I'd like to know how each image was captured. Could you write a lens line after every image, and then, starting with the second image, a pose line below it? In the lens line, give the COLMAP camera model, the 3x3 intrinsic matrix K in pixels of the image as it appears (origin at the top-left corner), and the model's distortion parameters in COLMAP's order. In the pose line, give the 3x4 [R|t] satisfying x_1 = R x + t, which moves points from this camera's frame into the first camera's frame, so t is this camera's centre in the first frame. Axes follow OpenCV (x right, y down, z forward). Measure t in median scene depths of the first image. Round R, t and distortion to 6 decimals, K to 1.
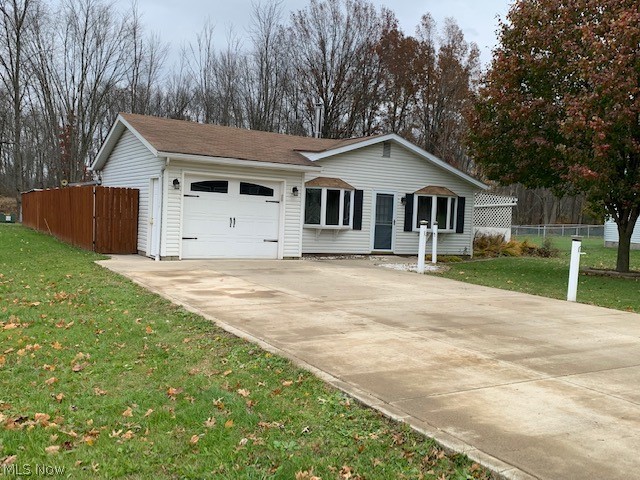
lens RADIAL K [[610.7, 0, 320.0], [0, 610.7, 240.0], [0, 0, 1]] dist [0.044491, -0.000023]
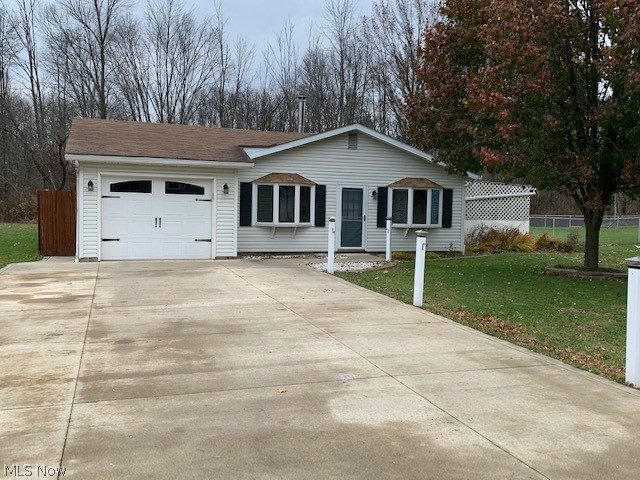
lens RADIAL K [[611.8, 0, 320.0], [0, 611.8, 240.0], [0, 0, 1]] dist [0.081233, -0.004222]
pose [[0.978827, -0.015620, -0.204095, 0.253174], [0.016952, 0.999845, 0.004779, -0.000642], [0.203988, -0.008138, 0.978939, 0.063695]]
